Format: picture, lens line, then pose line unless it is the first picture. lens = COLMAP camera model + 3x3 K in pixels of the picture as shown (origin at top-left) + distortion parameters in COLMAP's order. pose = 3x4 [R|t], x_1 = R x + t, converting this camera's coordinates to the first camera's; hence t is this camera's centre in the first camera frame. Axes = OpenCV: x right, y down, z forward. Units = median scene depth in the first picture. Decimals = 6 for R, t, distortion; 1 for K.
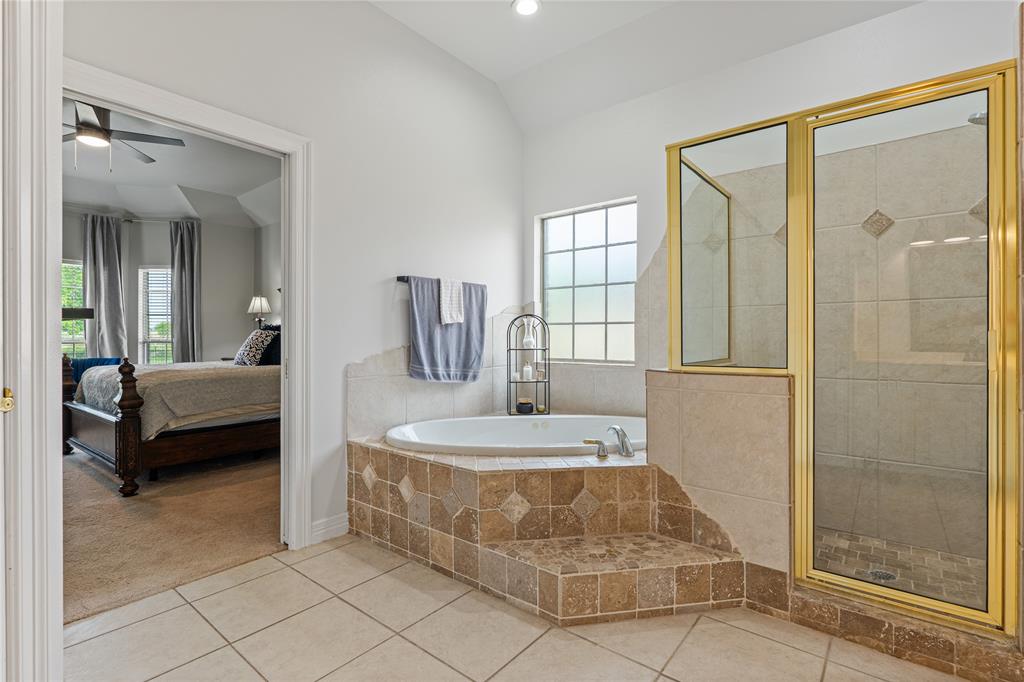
lens RADIAL K [[481.9, 0, 512.0], [0, 481.9, 341.0], [0, 0, 1]] dist [-0.002620, -0.000603]
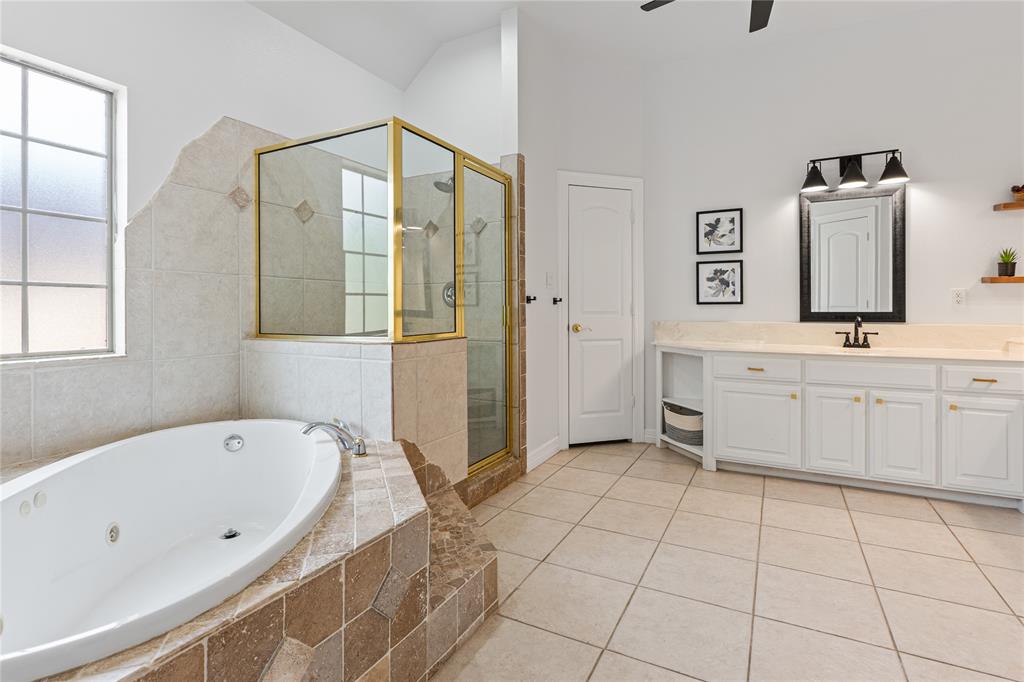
lens RADIAL K [[495.8, 0, 517.0], [0, 495.8, 313.5], [0, 0, 1]] dist [-0.002528, -0.000588]
pose [[-0.195175, -0.006646, 0.980746, -0.798608], [0.010281, 0.999908, 0.008822, -0.006585], [-0.980715, 0.011805, -0.195088, 1.040665]]
